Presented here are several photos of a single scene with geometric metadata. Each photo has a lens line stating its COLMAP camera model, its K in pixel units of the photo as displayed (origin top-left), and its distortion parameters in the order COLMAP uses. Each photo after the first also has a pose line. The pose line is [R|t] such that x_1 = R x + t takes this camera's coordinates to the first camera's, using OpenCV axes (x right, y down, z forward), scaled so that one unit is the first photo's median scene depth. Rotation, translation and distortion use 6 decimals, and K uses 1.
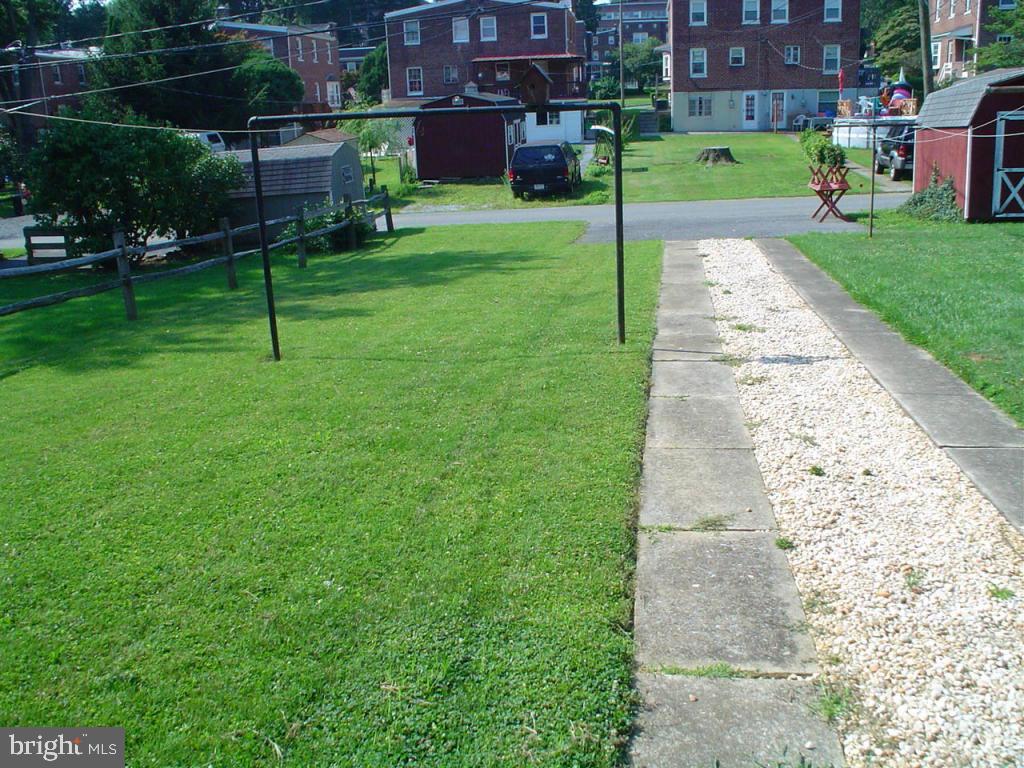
lens RADIAL K [[974.7, 0, 512.0], [0, 974.7, 384.0], [0, 0, 1]] dist [-0.078560, -0.000818]
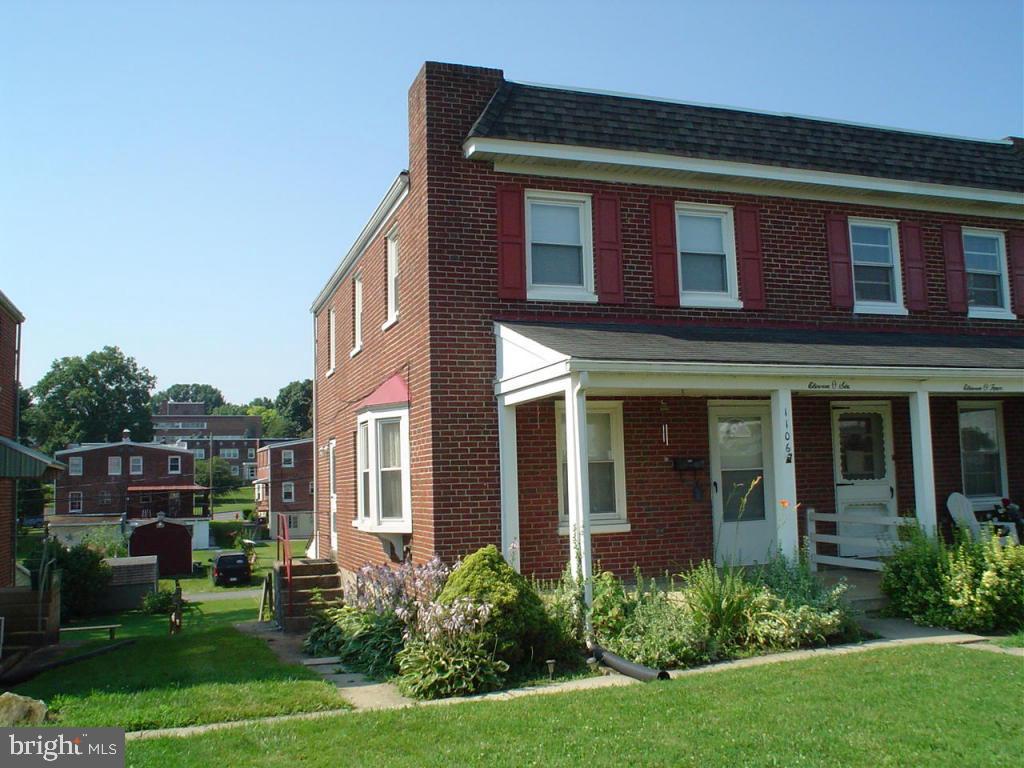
lens RADIAL K [[974.7, 0, 512.0], [0, 974.7, 384.0], [0, 0, 1]] dist [-0.078560, -0.000818]
pose [[0.886234, 0.060913, 0.459216, -0.185074], [0.123247, 0.924583, -0.360494, 0.080581], [-0.446542, 0.376079, 0.811890, -0.384896]]
